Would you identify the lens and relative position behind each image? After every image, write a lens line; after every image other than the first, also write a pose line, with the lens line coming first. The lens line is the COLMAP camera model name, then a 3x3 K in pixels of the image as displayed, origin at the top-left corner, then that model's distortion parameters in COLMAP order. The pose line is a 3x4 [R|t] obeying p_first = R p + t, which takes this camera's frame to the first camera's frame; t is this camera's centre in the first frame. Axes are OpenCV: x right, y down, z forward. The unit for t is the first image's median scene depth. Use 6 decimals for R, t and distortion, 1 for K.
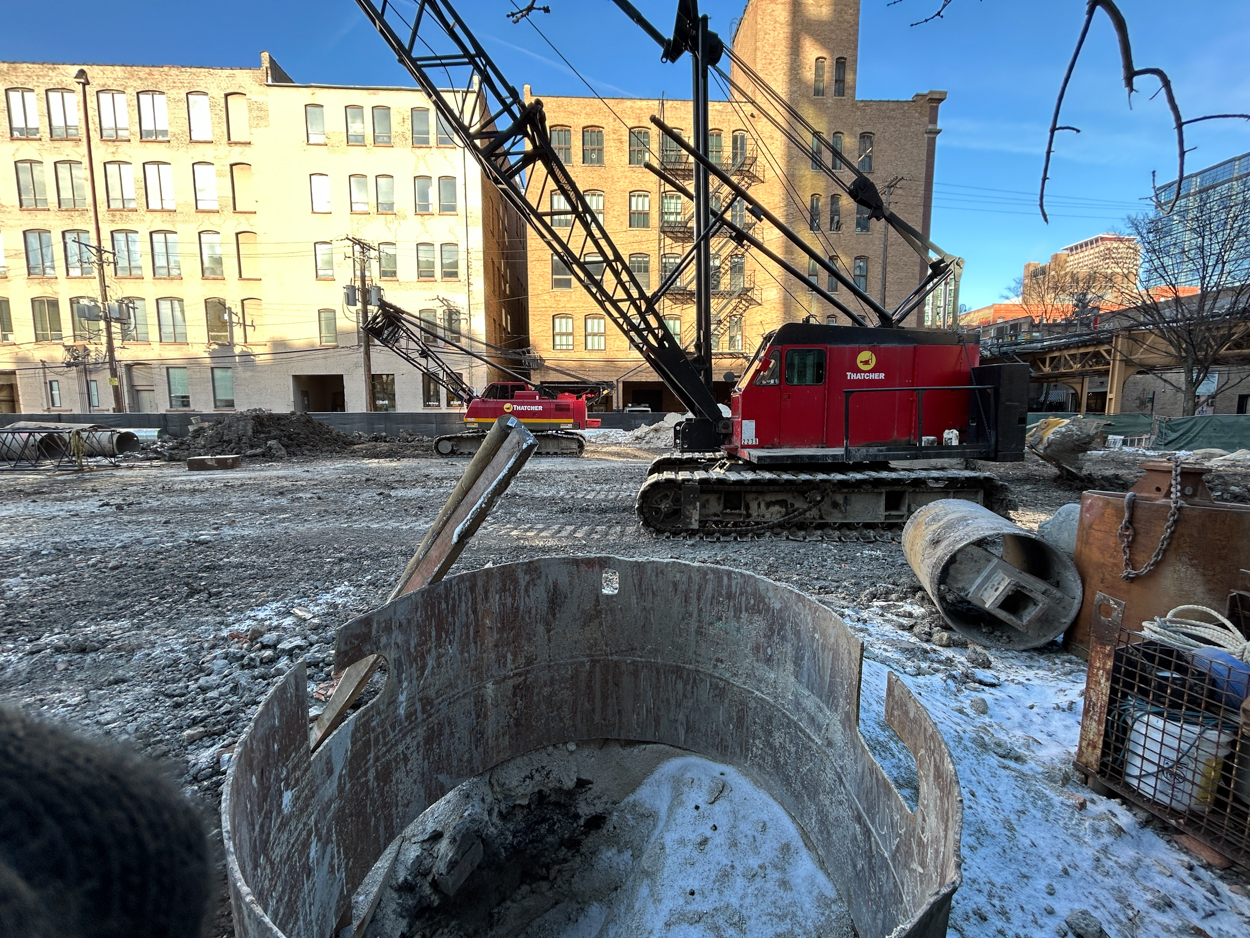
lens RADIAL K [[508.2, 0, 626.2], [0, 508.2, 464.7], [0, 0, 1]] dist [-0.000365, -0.000897]
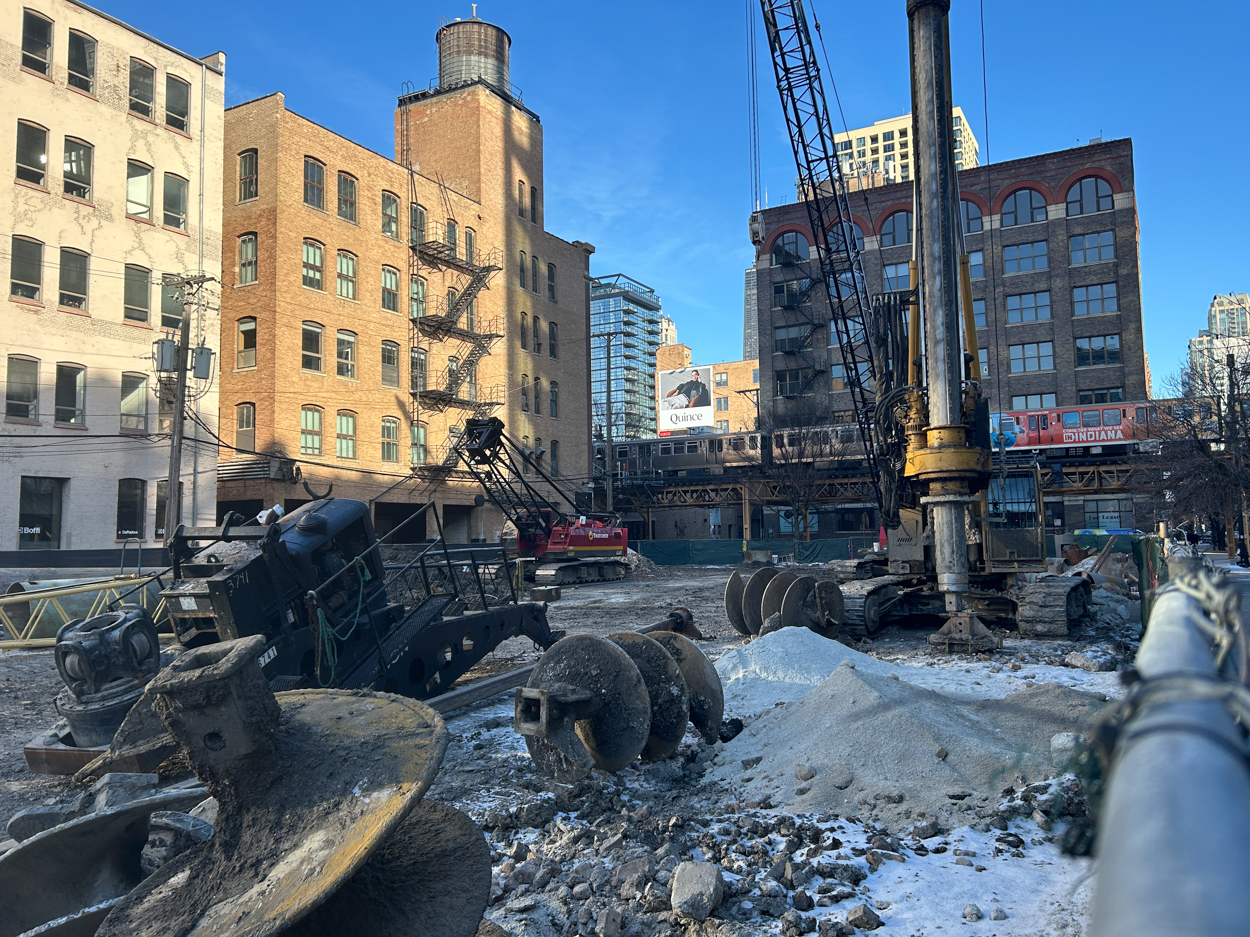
lens RADIAL K [[941.3, 0, 626.1], [0, 941.3, 468.5], [0, 0, 1]] dist [0.035867, -0.010034]
pose [[0.532100, 0.057844, 0.844704, -1.016786], [0.100752, 0.986249, -0.131003, 0.004916], [-0.840666, 0.154813, 0.518955, -0.028733]]
